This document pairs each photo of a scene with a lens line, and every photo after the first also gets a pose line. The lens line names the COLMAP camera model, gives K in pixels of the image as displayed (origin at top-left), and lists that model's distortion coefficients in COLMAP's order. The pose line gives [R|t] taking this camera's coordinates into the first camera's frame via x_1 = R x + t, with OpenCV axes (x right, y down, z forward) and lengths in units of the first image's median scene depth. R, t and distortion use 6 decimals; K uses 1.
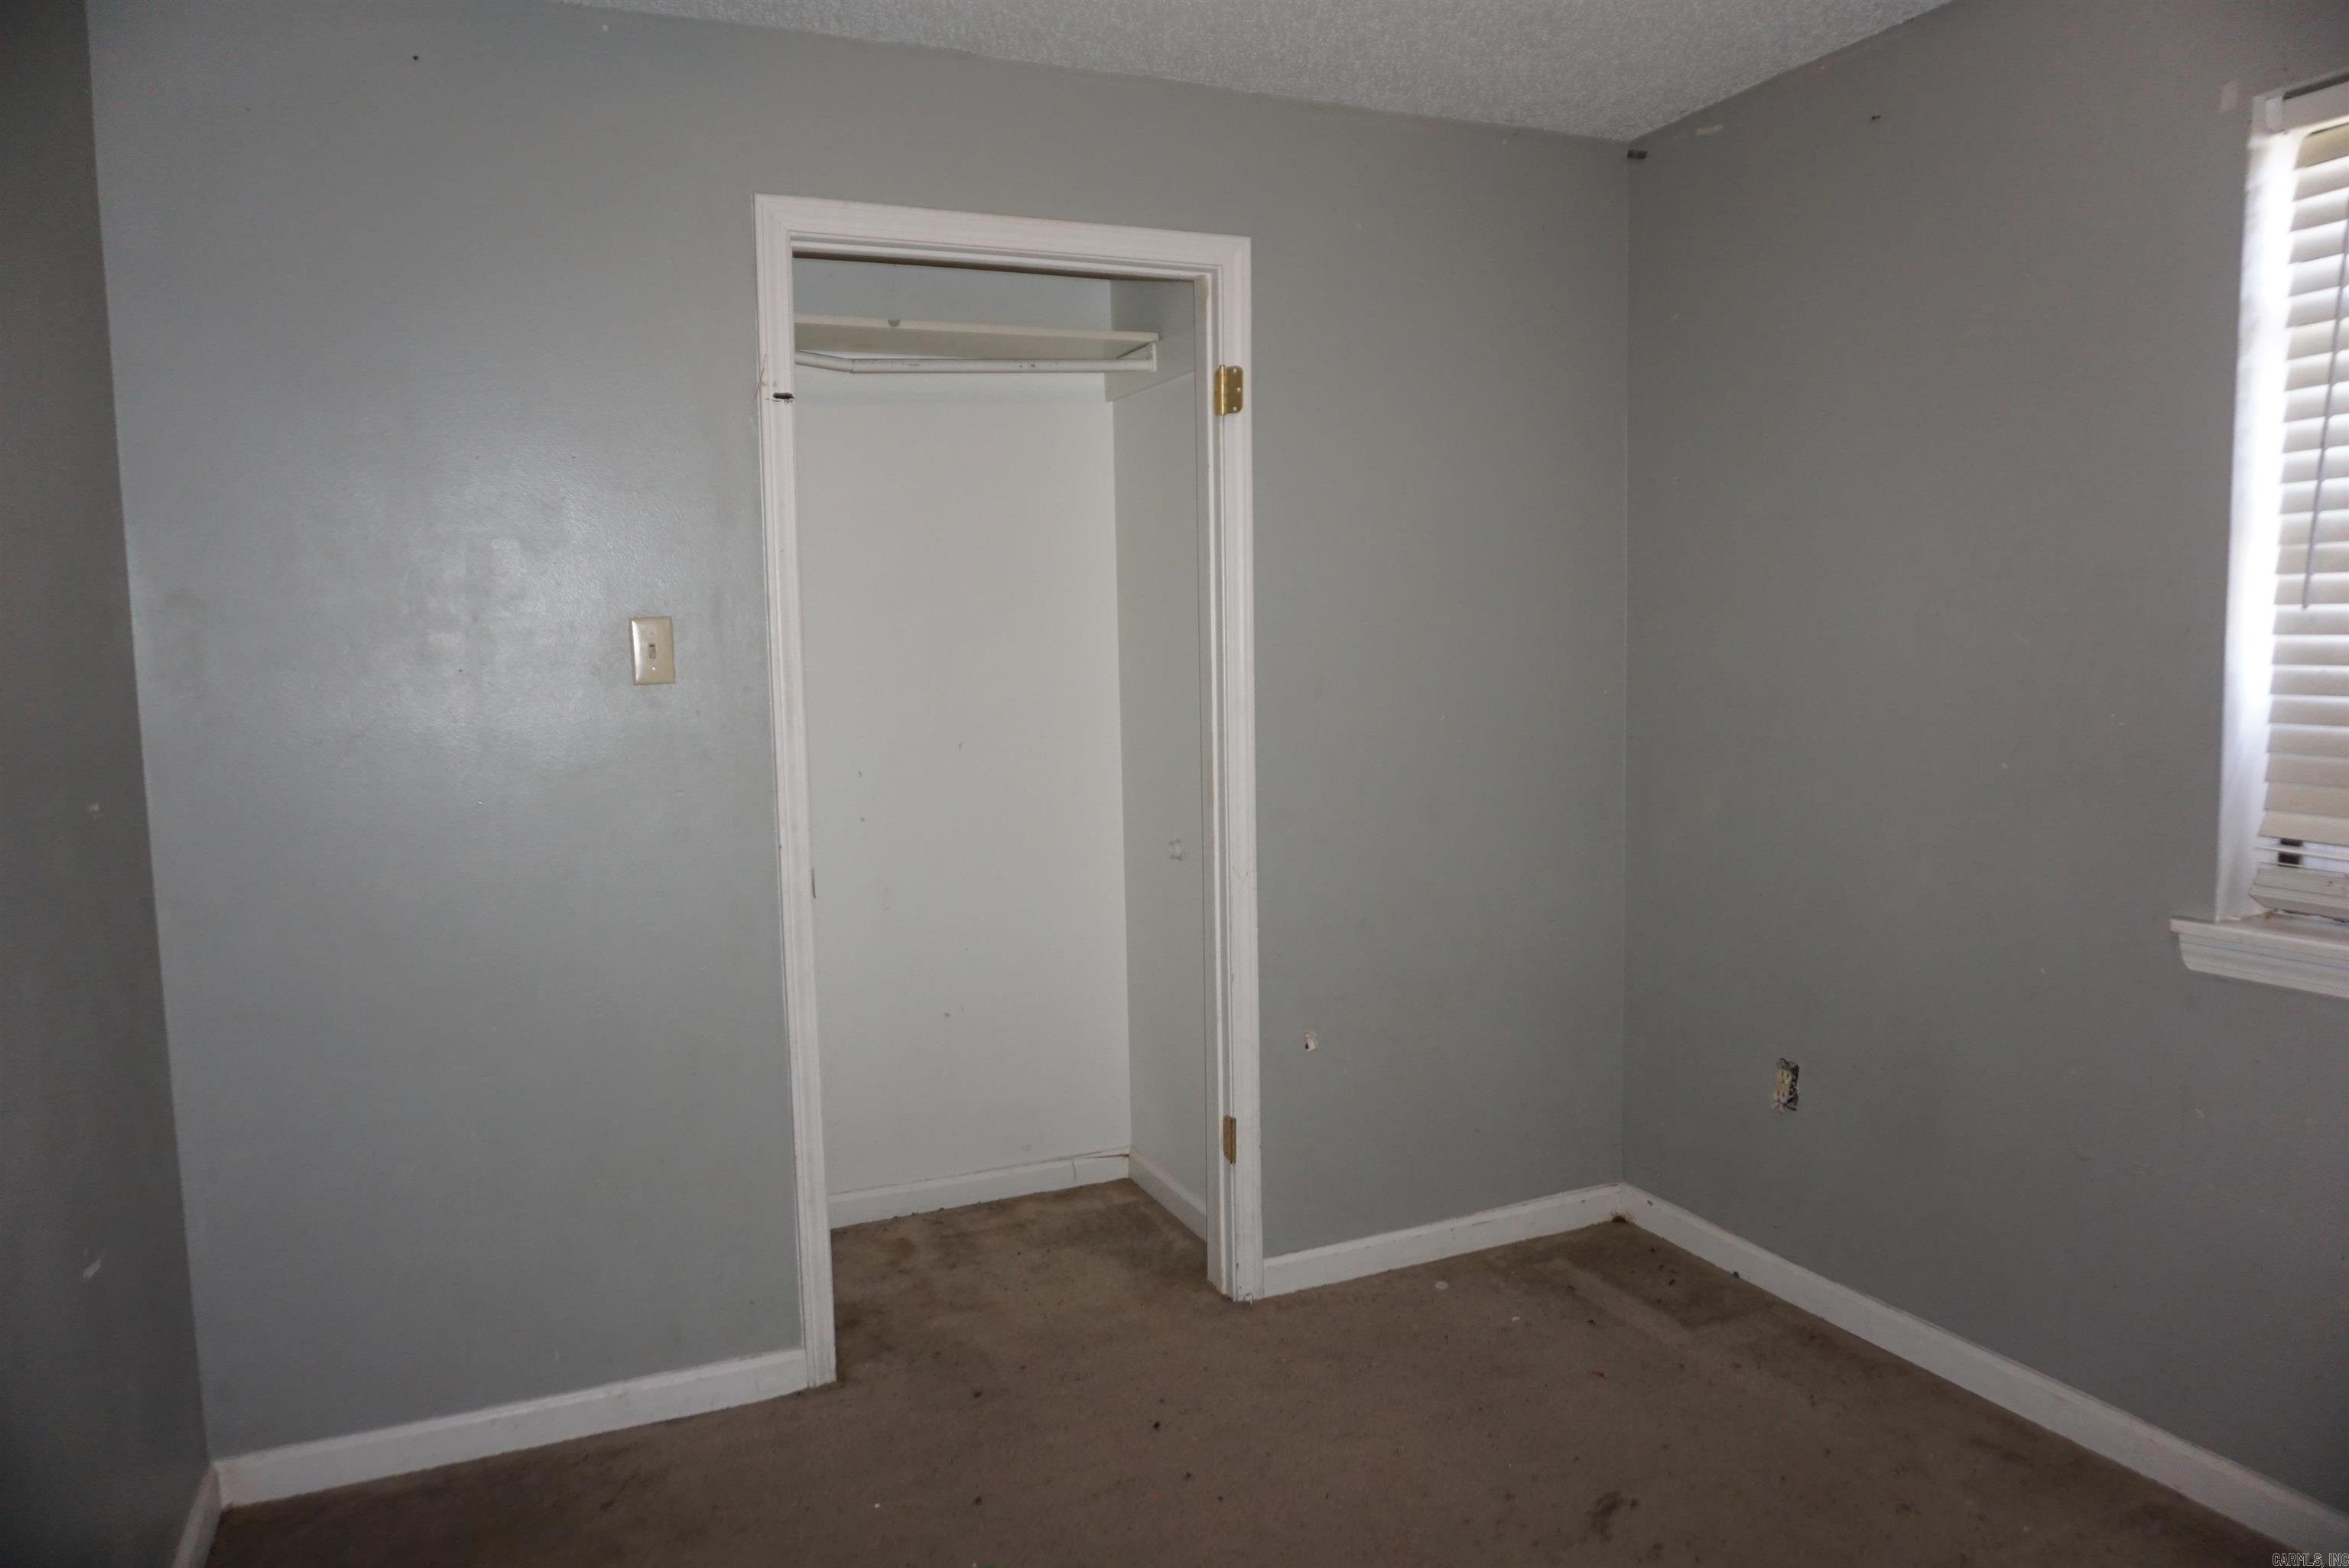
lens RADIAL K [[1558.1, 0, 1186.3], [0, 1558.1, 786.8], [0, 0, 1]] dist [-0.051636, 0.039100]
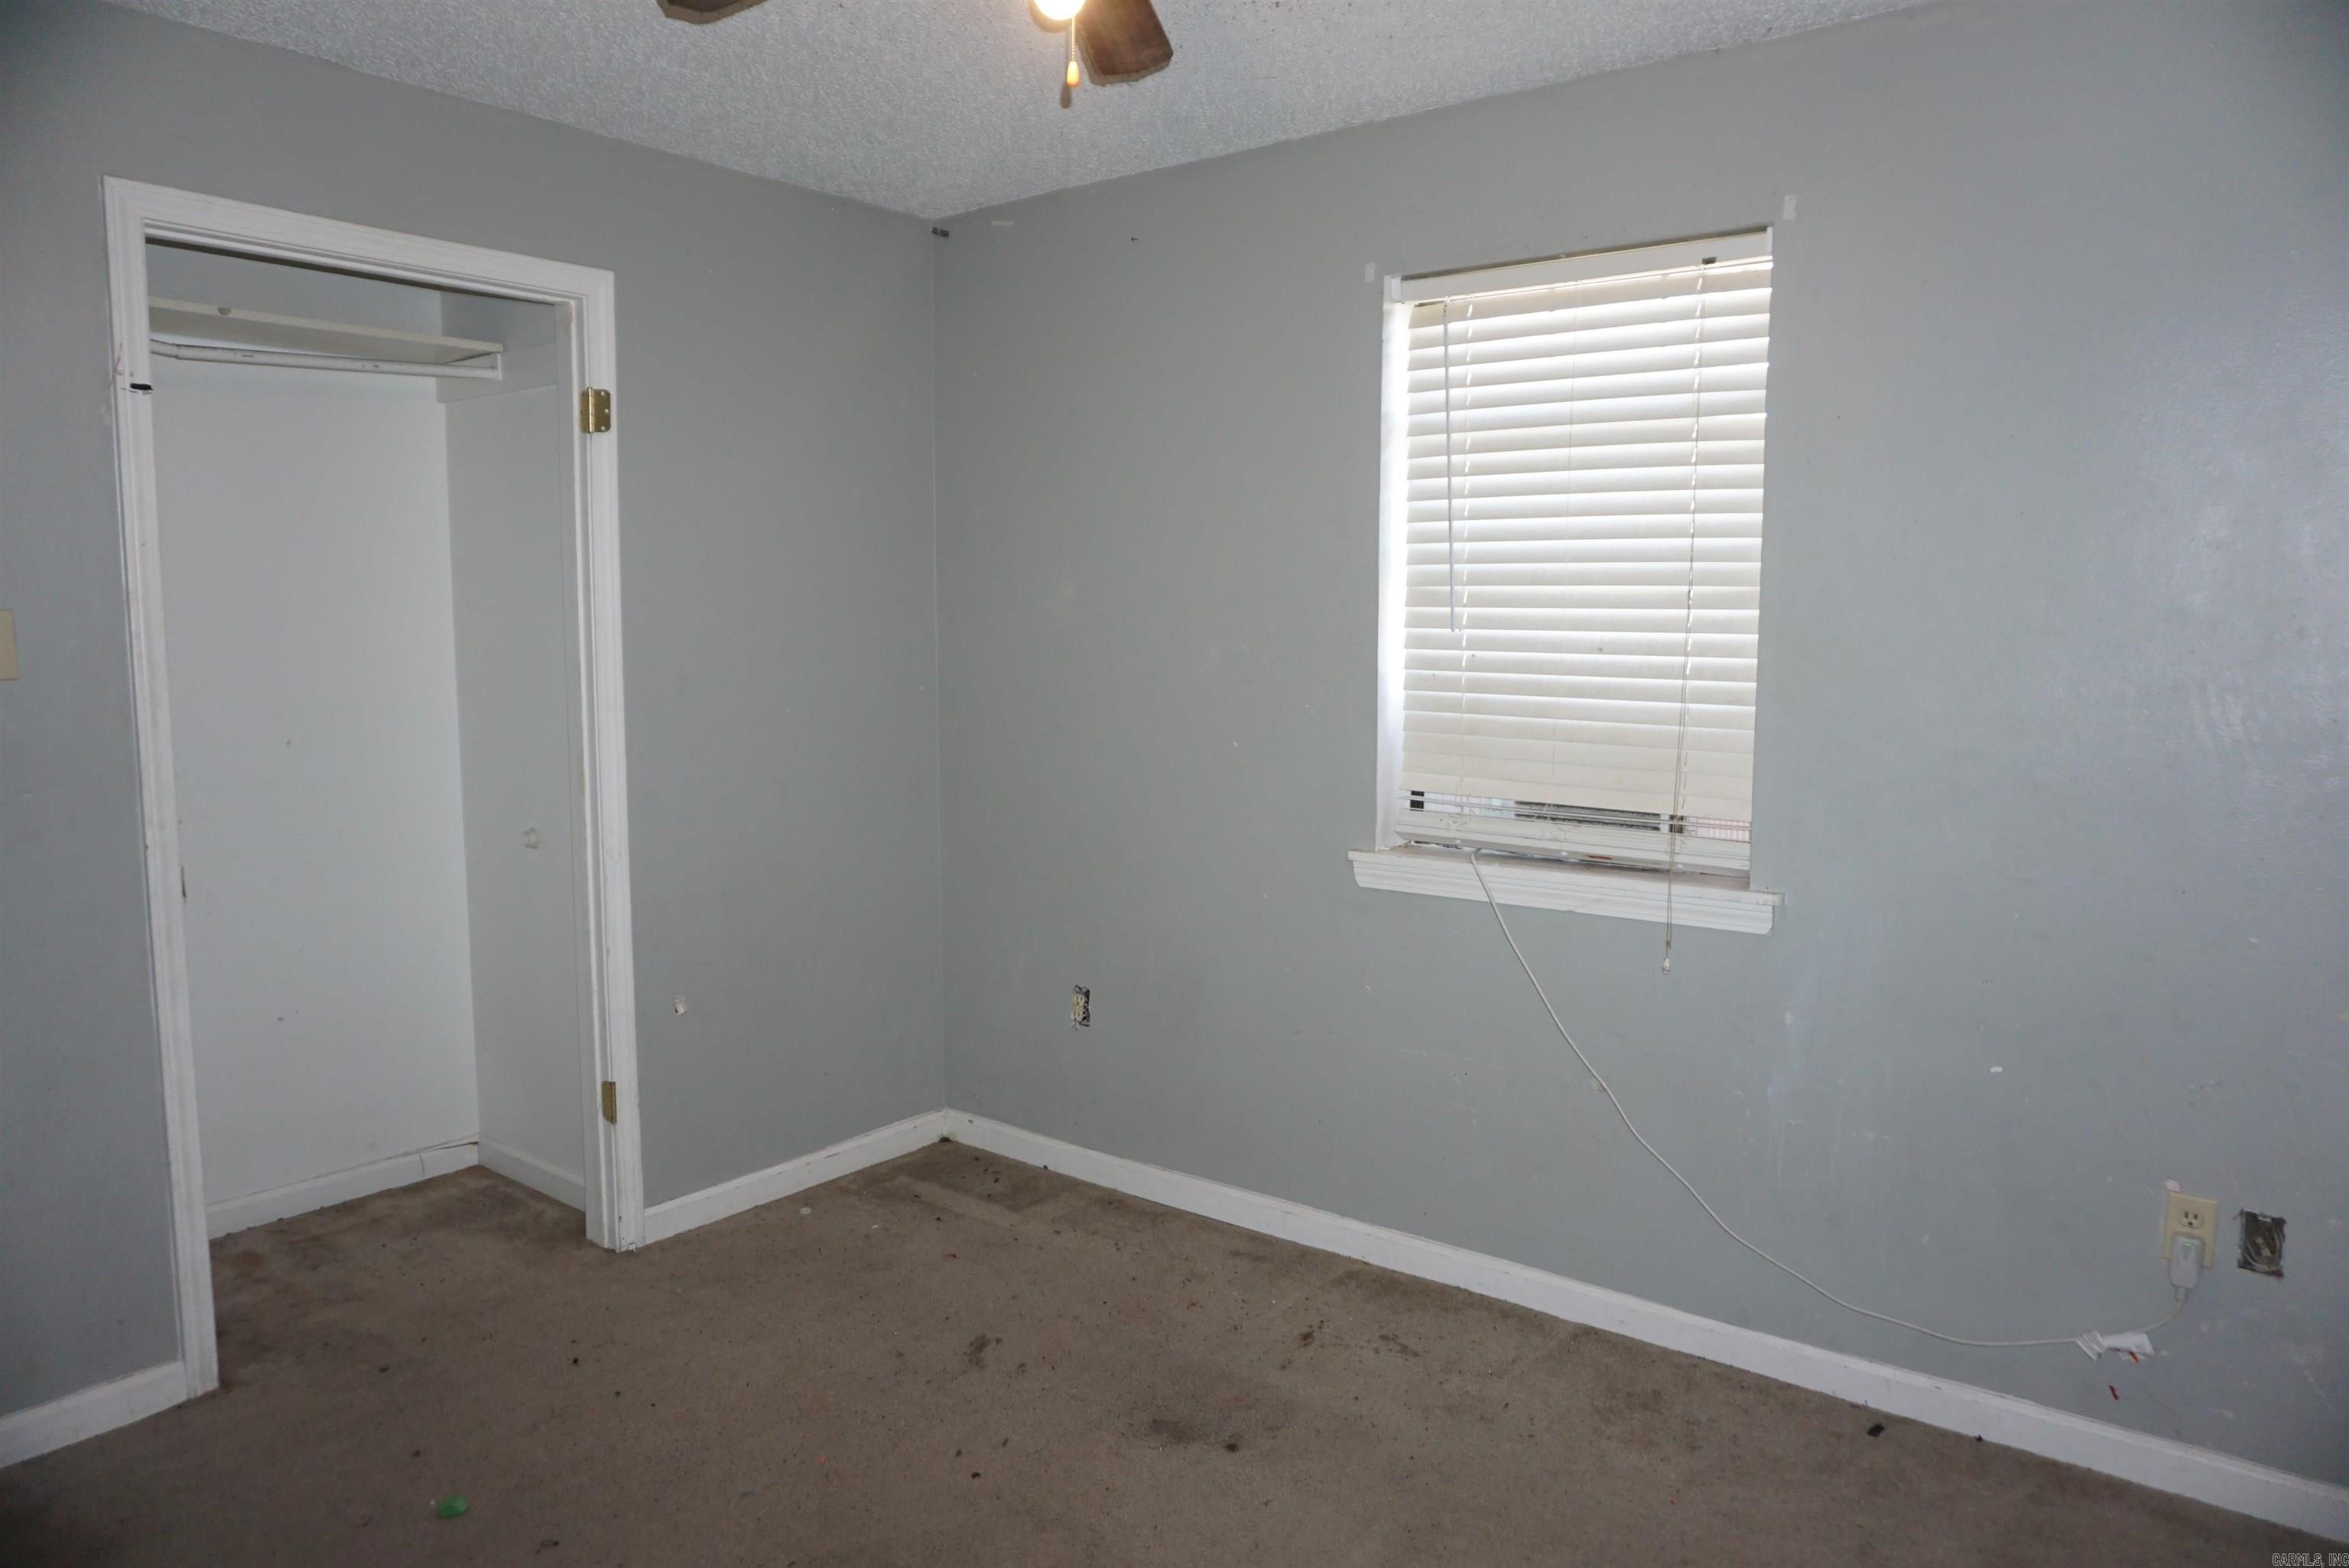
lens RADIAL K [[1558.1, 0, 1186.3], [0, 1558.1, 786.8], [0, 0, 1]] dist [-0.051636, 0.039100]
pose [[0.881886, -0.028721, 0.470588, -0.123634], [0.027192, 0.999580, 0.010048, 0.007904], [-0.470679, 0.003935, 0.882296, -0.145207]]
